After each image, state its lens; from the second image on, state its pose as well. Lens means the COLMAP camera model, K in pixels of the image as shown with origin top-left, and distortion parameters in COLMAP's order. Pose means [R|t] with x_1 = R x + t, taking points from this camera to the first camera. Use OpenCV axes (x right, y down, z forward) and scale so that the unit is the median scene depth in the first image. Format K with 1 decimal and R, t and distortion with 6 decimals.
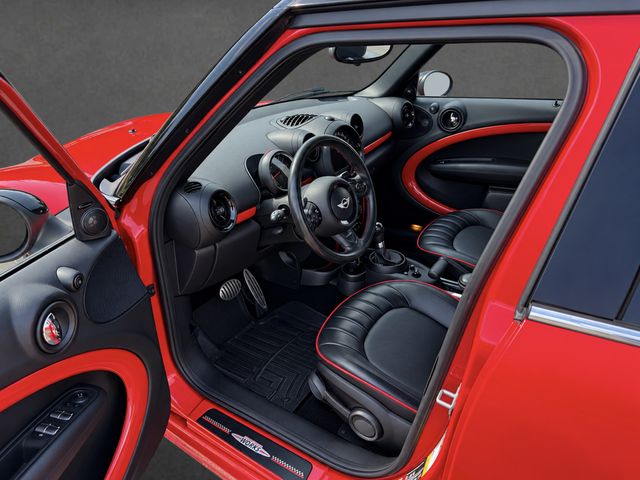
lens RADIAL K [[470.9, 0, 320.0], [0, 470.9, 240.0], [0, 0, 1]] dist [0.156958, -0.262645]
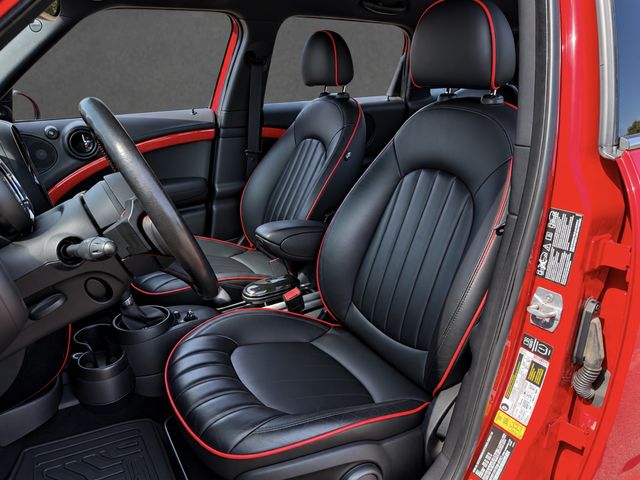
lens RADIAL K [[470.9, 0, 320.0], [0, 470.9, 240.0], [0, 0, 1]] dist [0.156958, -0.262645]
pose [[0.427269, -0.246440, 0.869890, -0.313745], [0.413776, 0.908763, 0.054216, 0.005786], [-0.803884, 0.336775, 0.490257, 0.417895]]
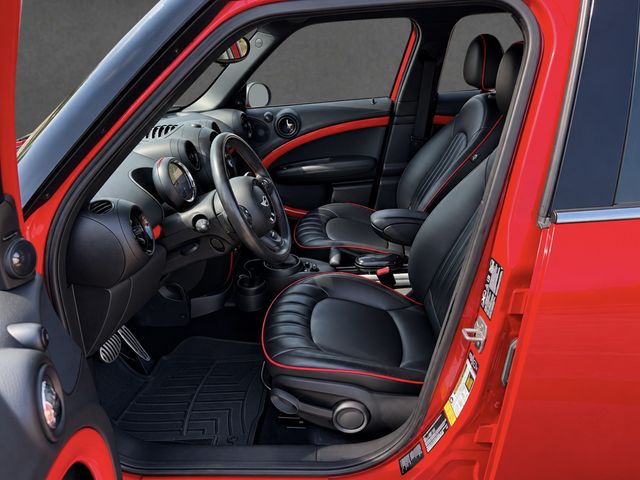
lens RADIAL K [[470.9, 0, 320.0], [0, 470.9, 240.0], [0, 0, 1]] dist [0.156958, -0.262645]
pose [[0.849037, -0.205148, 0.486878, -0.255668], [0.246039, 0.969038, -0.020746, 0.034182], [-0.467547, 0.137405, 0.873223, 0.102594]]
